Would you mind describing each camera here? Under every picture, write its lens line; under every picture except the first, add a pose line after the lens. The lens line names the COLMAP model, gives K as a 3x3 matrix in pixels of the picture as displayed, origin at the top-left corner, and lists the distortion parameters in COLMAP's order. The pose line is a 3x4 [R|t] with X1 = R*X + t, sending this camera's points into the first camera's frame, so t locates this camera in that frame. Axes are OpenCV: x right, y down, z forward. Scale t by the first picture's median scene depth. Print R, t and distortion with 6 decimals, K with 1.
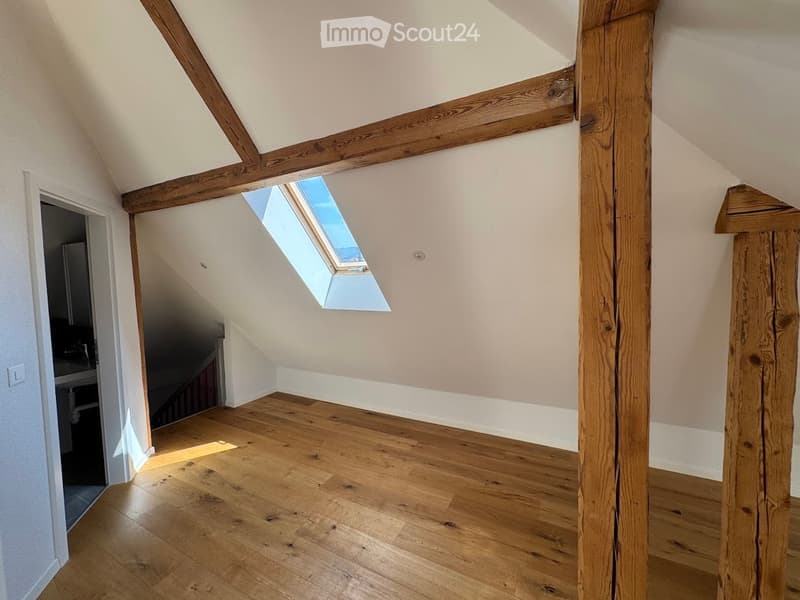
lens RADIAL K [[319.4, 0, 398.1], [0, 319.4, 300.9], [0, 0, 1]] dist [-0.002445, -0.000391]
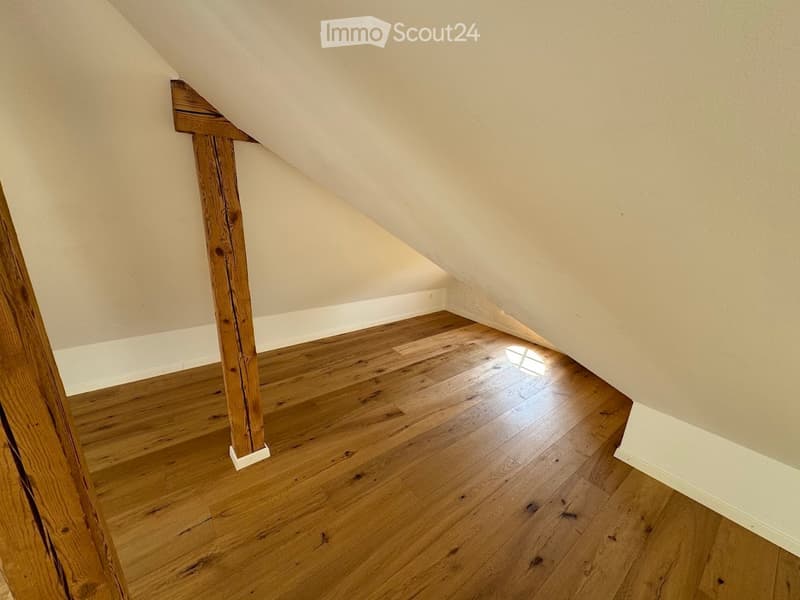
lens RADIAL K [[319.4, 0, 401.9], [0, 319.4, 298.9], [0, 0, 1]] dist [-0.002445, -0.000391]
pose [[0.402720, -0.220491, 0.888370, 0.297308], [0.006153, 0.971183, 0.238255, 0.076863], [-0.915303, -0.090484, 0.392471, -0.115053]]
